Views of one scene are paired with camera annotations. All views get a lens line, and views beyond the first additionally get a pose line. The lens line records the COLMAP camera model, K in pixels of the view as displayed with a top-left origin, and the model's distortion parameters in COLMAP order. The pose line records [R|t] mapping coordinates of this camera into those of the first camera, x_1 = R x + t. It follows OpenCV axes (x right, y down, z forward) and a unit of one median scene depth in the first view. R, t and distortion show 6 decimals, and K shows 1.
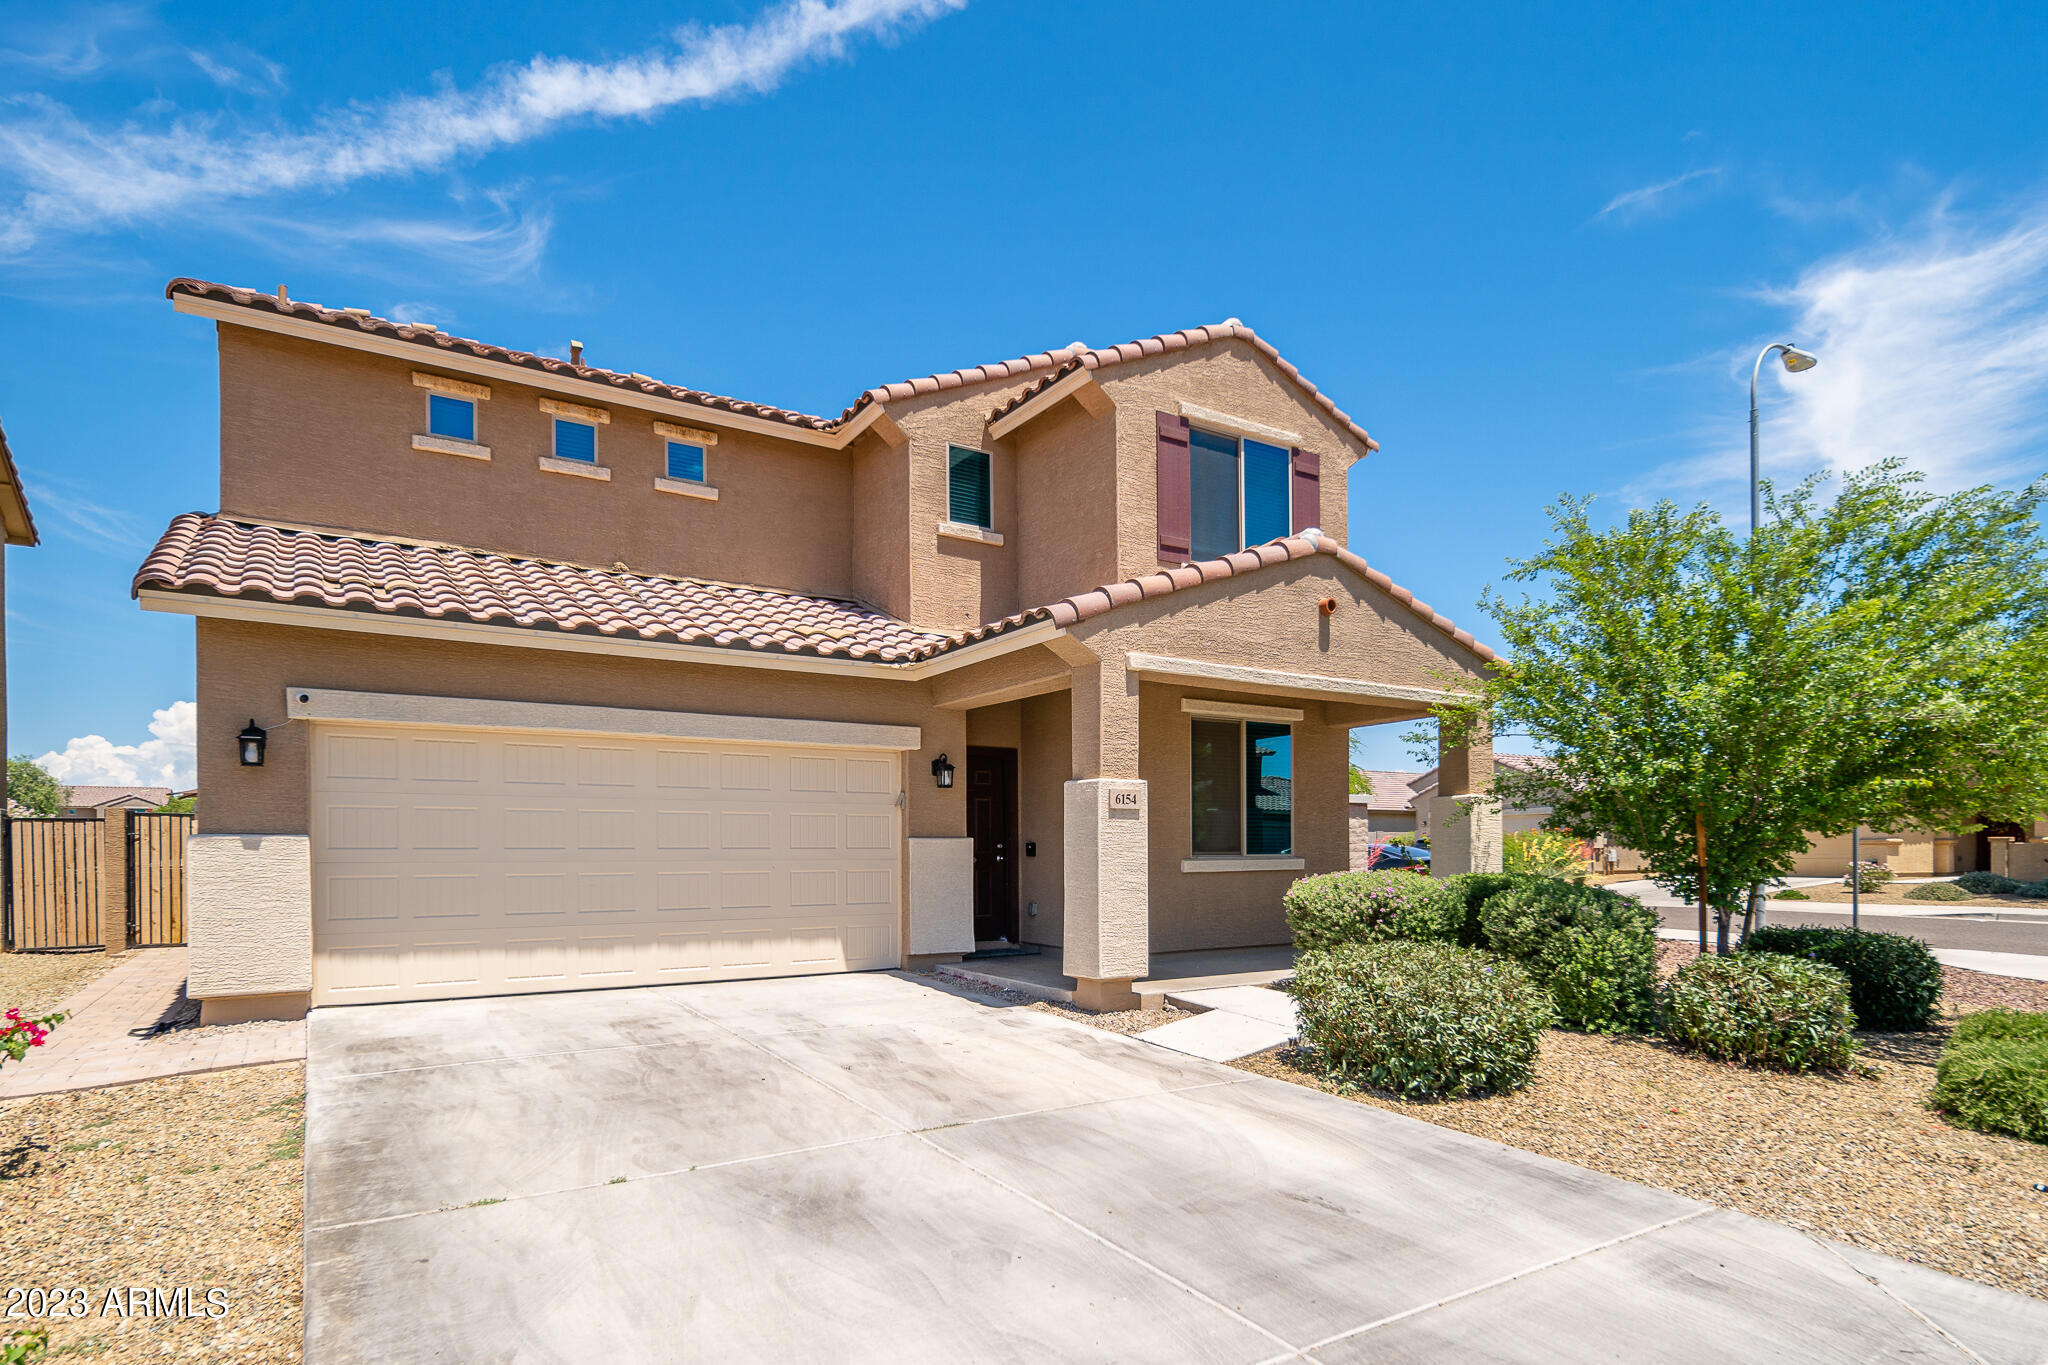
lens RADIAL K [[1160.7, 0, 1024.0], [0, 1160.7, 701.2], [0, 0, 1]] dist [0.016943, -0.005580]
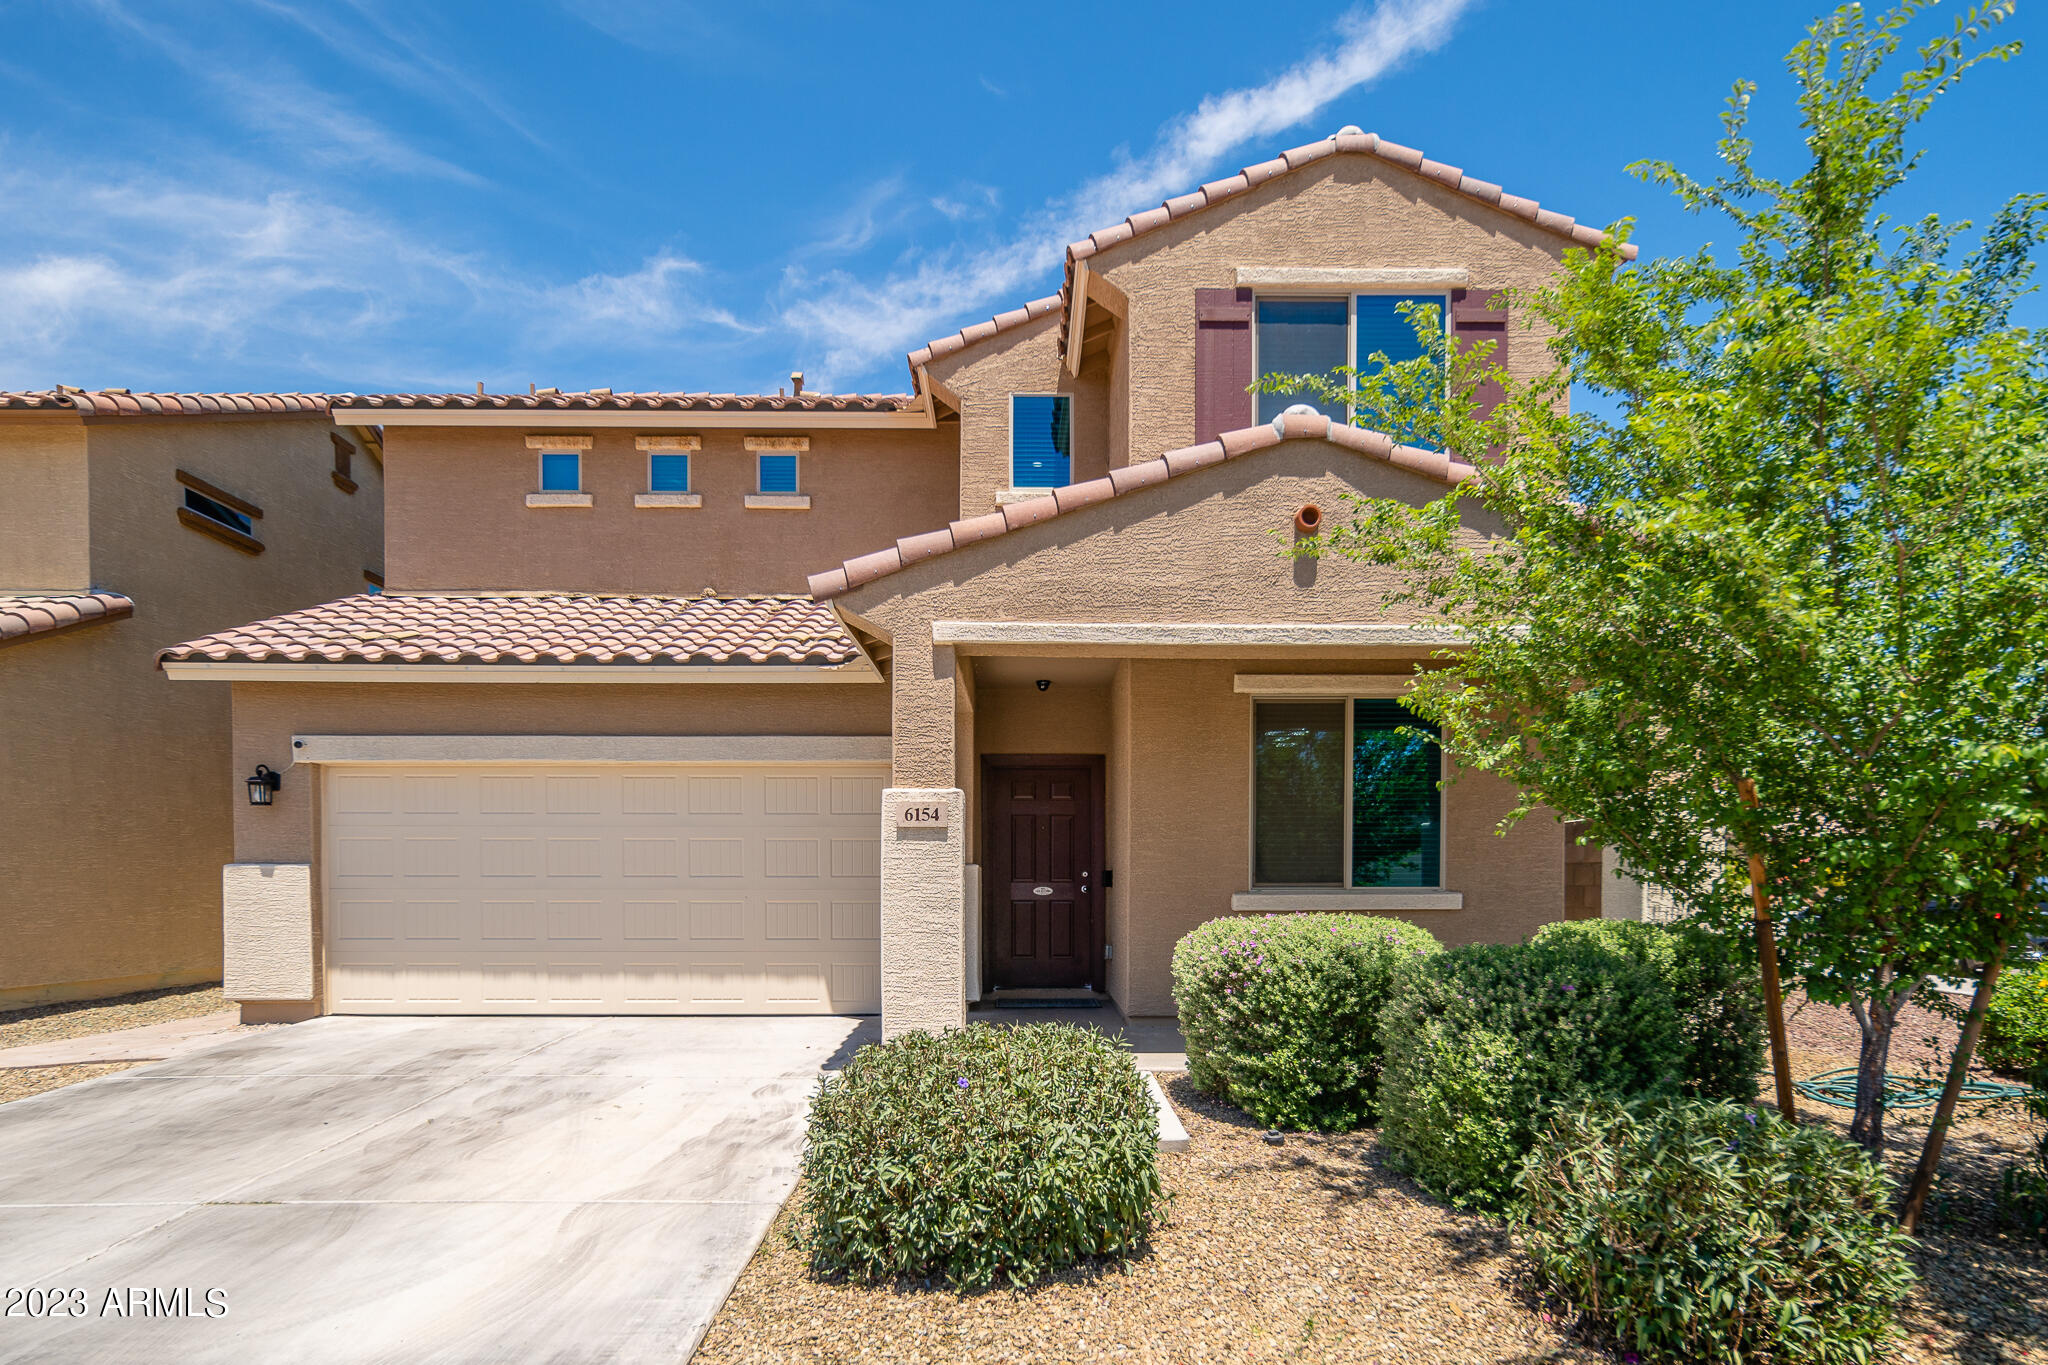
lens RADIAL K [[1197.2, 0, 1038.0], [0, 1197.2, 780.3], [0, 0, 1]] dist [0.009604, -0.006244]
pose [[0.835904, -0.040772, -0.547359, 0.432345], [0.067554, 0.997298, 0.028878, 0.032786], [0.544702, -0.061115, 0.836400, 0.286278]]
